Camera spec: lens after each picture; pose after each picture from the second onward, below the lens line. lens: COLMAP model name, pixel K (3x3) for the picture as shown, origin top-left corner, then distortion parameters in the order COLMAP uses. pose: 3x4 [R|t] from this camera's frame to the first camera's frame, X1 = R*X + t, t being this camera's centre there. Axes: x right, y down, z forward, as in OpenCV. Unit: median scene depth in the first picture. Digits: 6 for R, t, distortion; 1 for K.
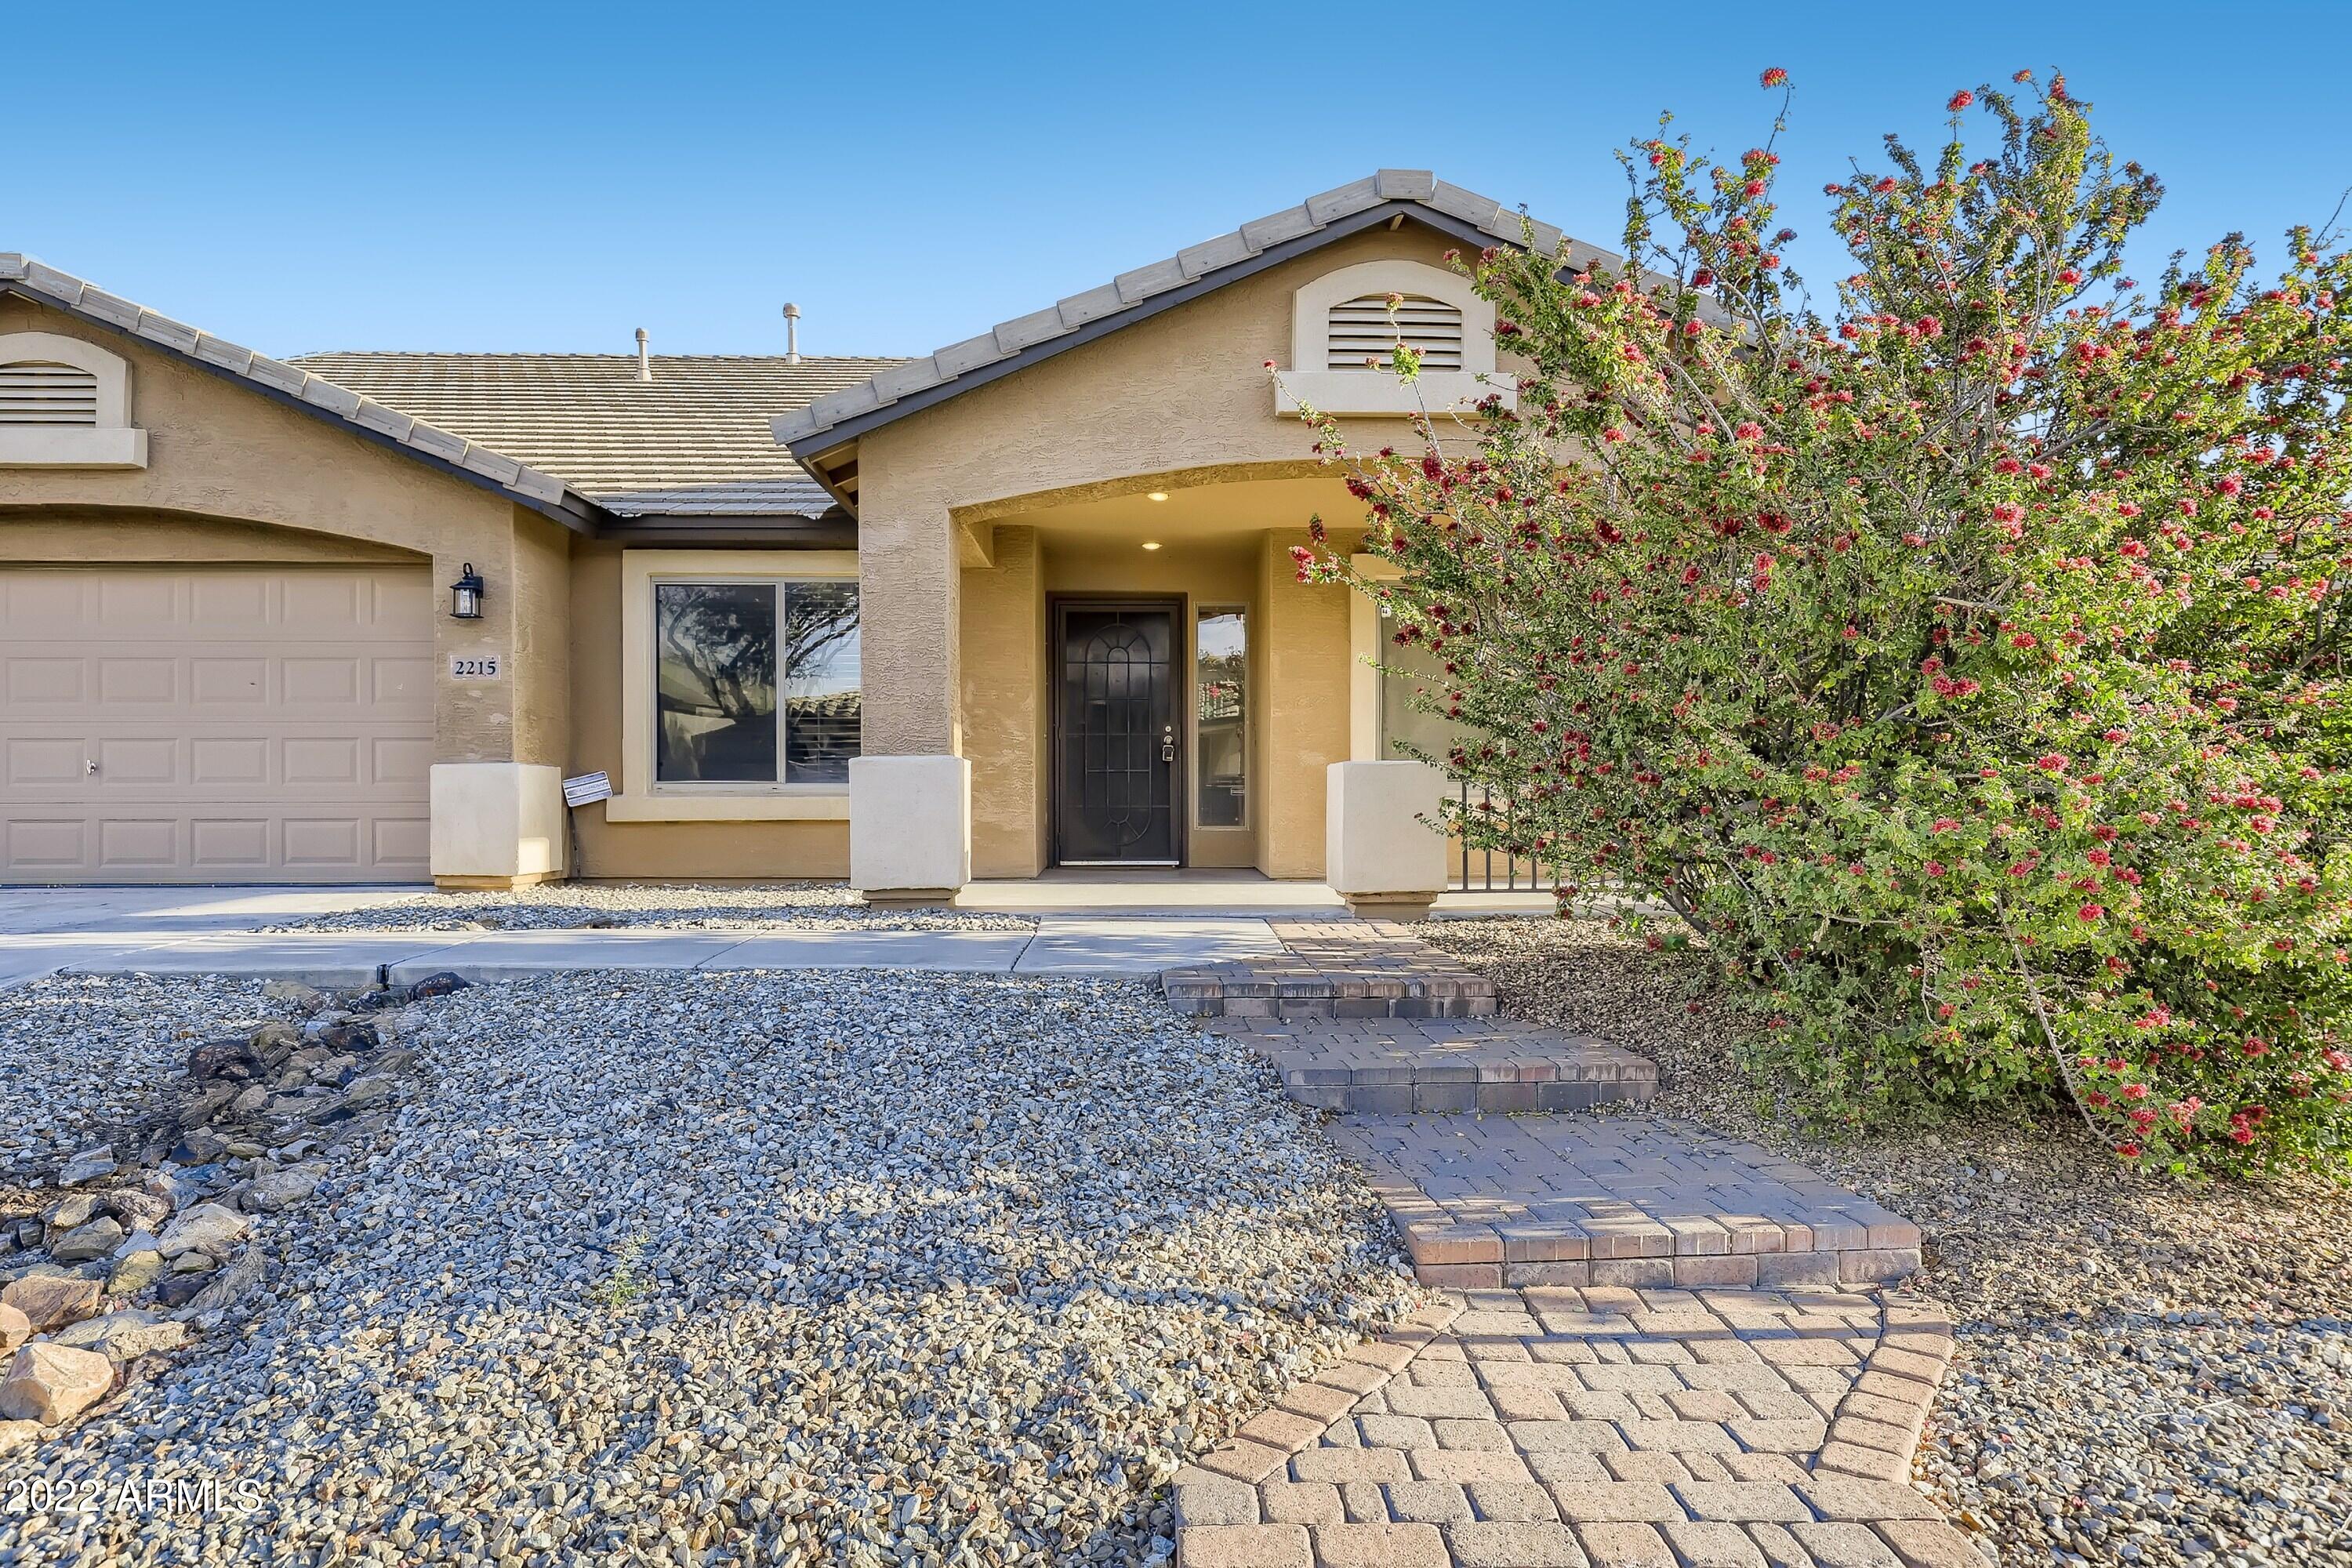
lens RADIAL K [[1621.1, 0, 1168.3], [0, 1621.1, 775.3], [0, 0, 1]] dist [-0.004122, 0.000324]
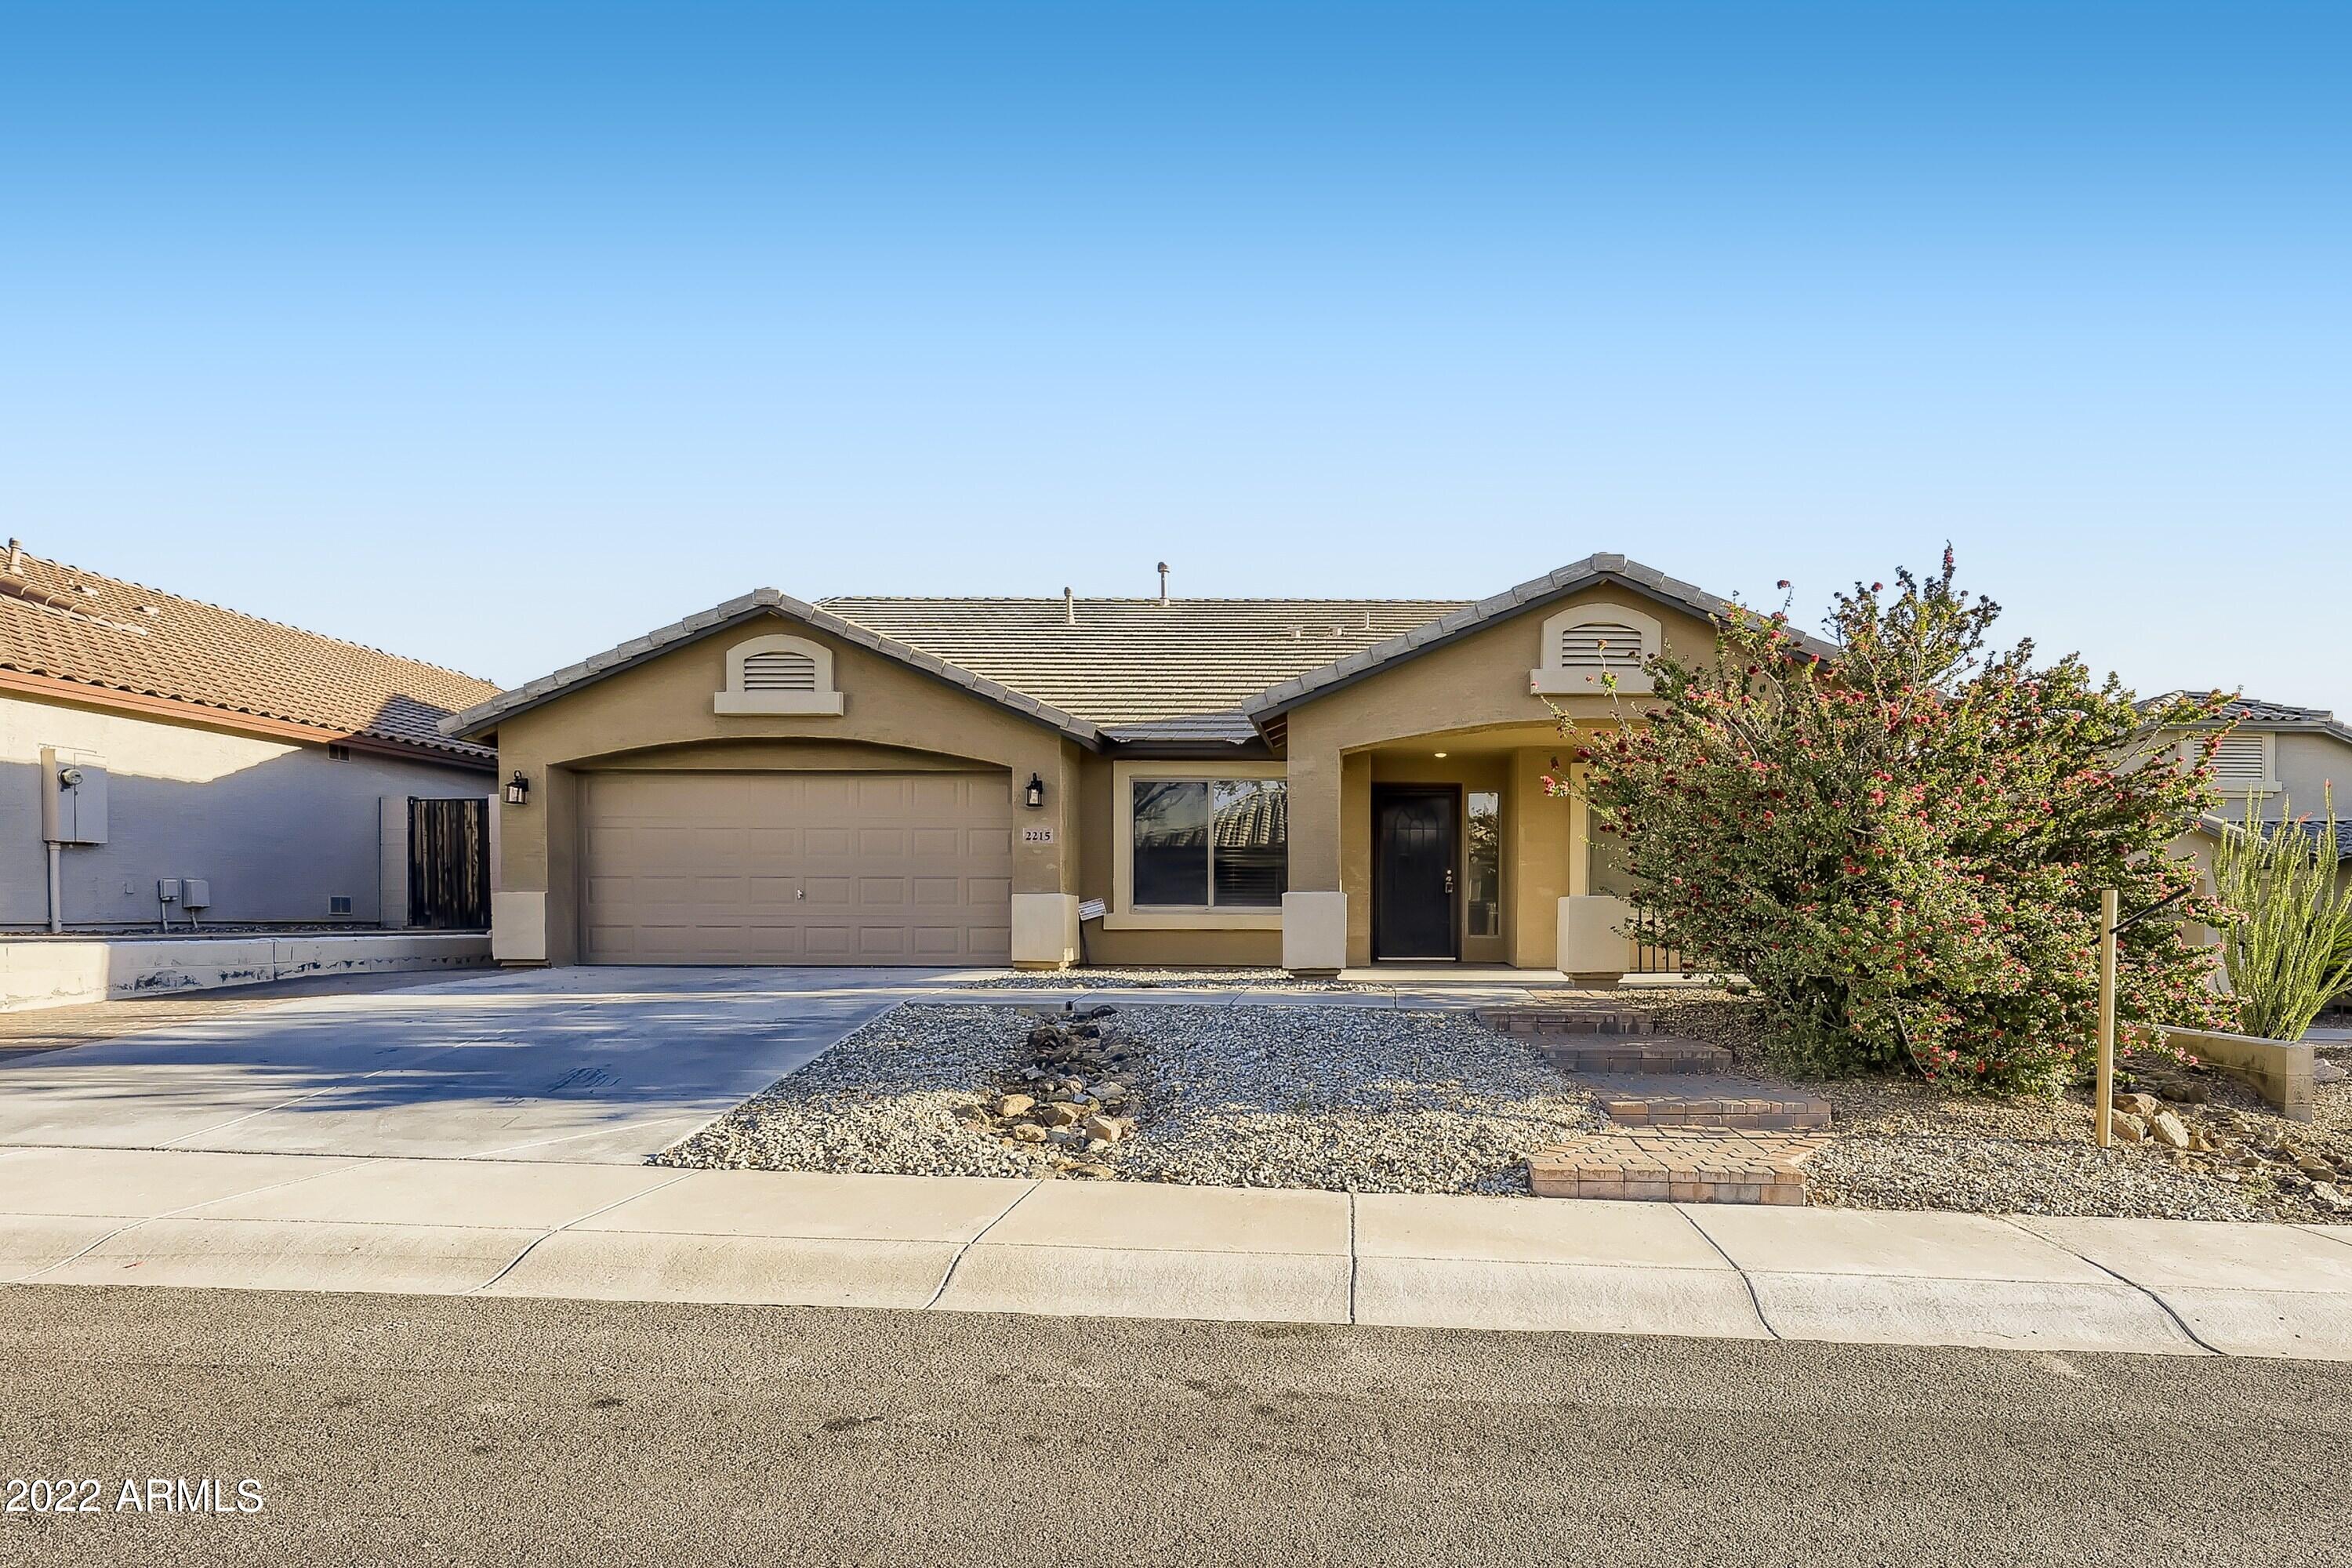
lens RADIAL K [[1621.1, 0, 1258.7], [0, 1621.1, 921.2], [0, 0, 1]] dist [-0.004122, 0.000324]
pose [[0.998115, 0.005936, -0.061076, -0.111799], [-0.004861, 0.999831, 0.017727, -0.010745], [0.061171, -0.017397, 0.997976, -0.713884]]
